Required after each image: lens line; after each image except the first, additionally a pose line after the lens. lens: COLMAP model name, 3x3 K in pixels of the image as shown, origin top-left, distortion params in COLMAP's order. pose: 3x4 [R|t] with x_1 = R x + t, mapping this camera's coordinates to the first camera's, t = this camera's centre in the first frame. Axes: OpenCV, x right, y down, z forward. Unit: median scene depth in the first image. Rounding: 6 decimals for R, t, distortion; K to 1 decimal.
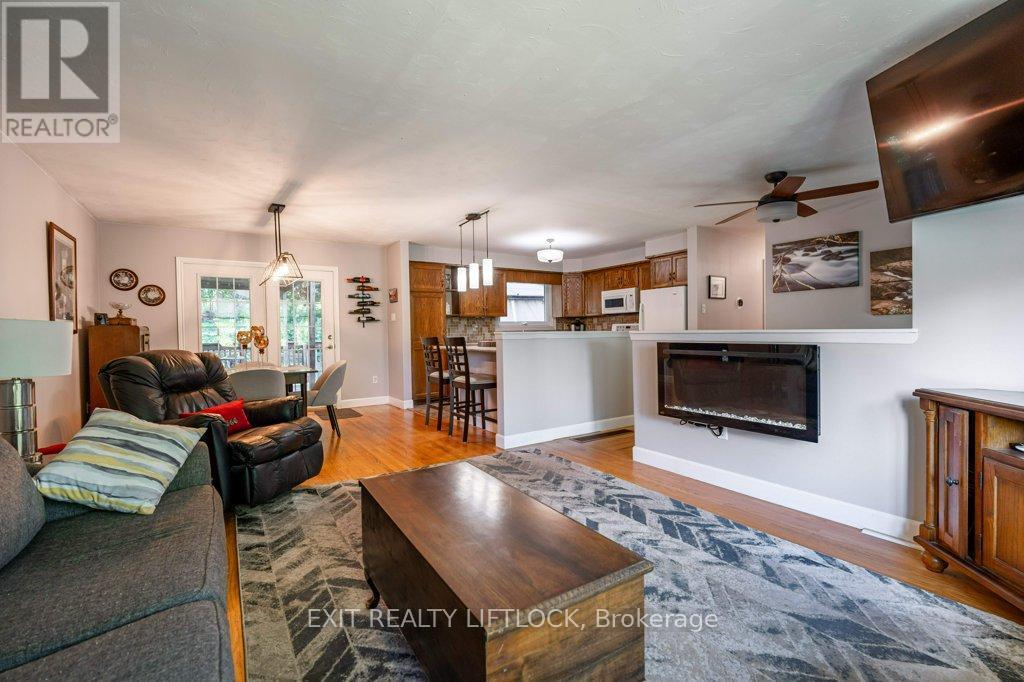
lens RADIAL K [[449.8, 0, 512.0], [0, 449.8, 337.7], [0, 0, 1]] dist [-0.010661, 0.001609]
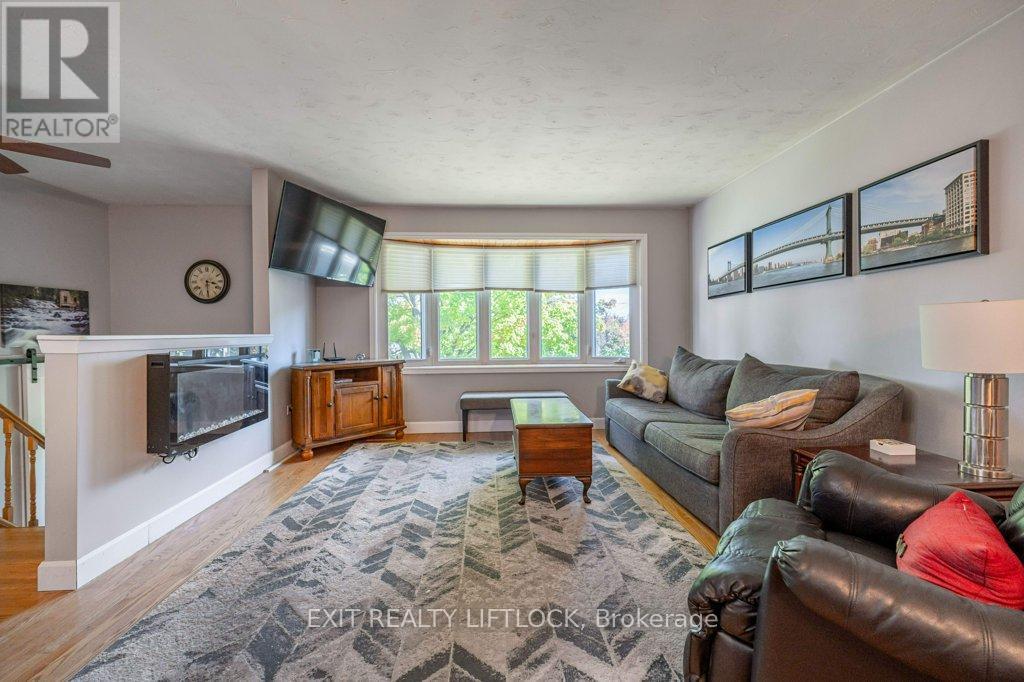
lens RADIAL K [[449.8, 0, 511.2], [0, 449.8, 336.4], [0, 0, 1]] dist [-0.010661, 0.001609]
pose [[-0.868610, 0.020230, 0.495083, -0.621724], [0.031182, 0.999417, 0.013871, -0.010168], [-0.494514, 0.027486, -0.868735, 1.768967]]
